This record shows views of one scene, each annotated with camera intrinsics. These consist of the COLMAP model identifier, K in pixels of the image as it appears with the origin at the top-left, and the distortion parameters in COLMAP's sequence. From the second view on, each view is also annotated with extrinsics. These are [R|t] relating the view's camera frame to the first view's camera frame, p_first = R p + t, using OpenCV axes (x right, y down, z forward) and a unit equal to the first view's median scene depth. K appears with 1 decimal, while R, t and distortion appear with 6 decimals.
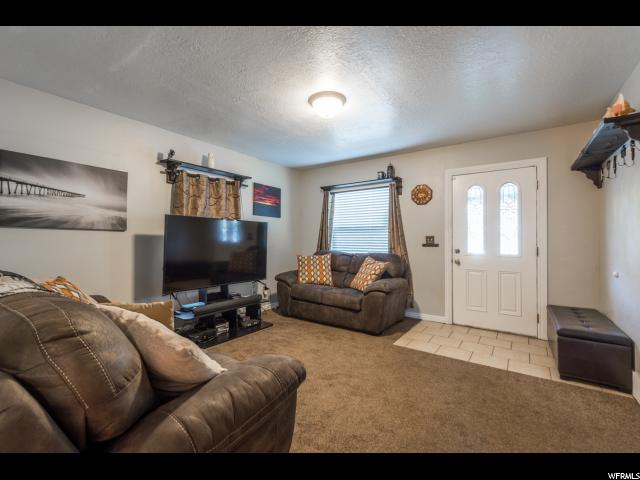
lens RADIAL K [[294.0, 0, 315.3], [0, 294.0, 239.6], [0, 0, 1]] dist [0.008431, -0.002310]
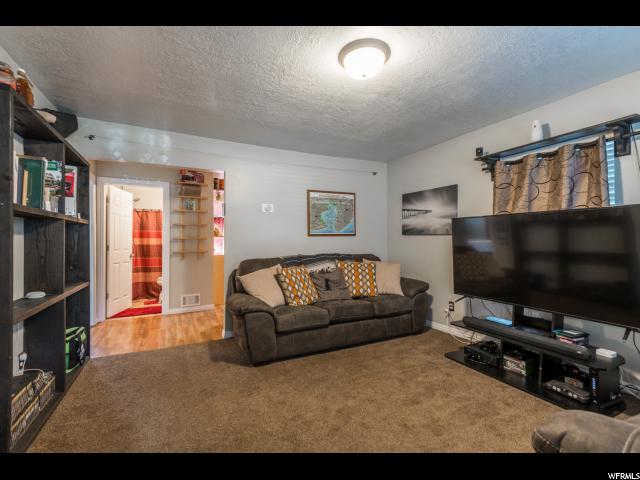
lens RADIAL K [[294.0, 0, 315.8], [0, 294.0, 237.8], [0, 0, 1]] dist [0.008431, -0.002310]
pose [[-0.489256, -0.015419, -0.872004, 0.643437], [-0.003982, 0.999873, -0.015446, 0.003775], [0.872131, -0.004085, -0.489255, 1.086340]]
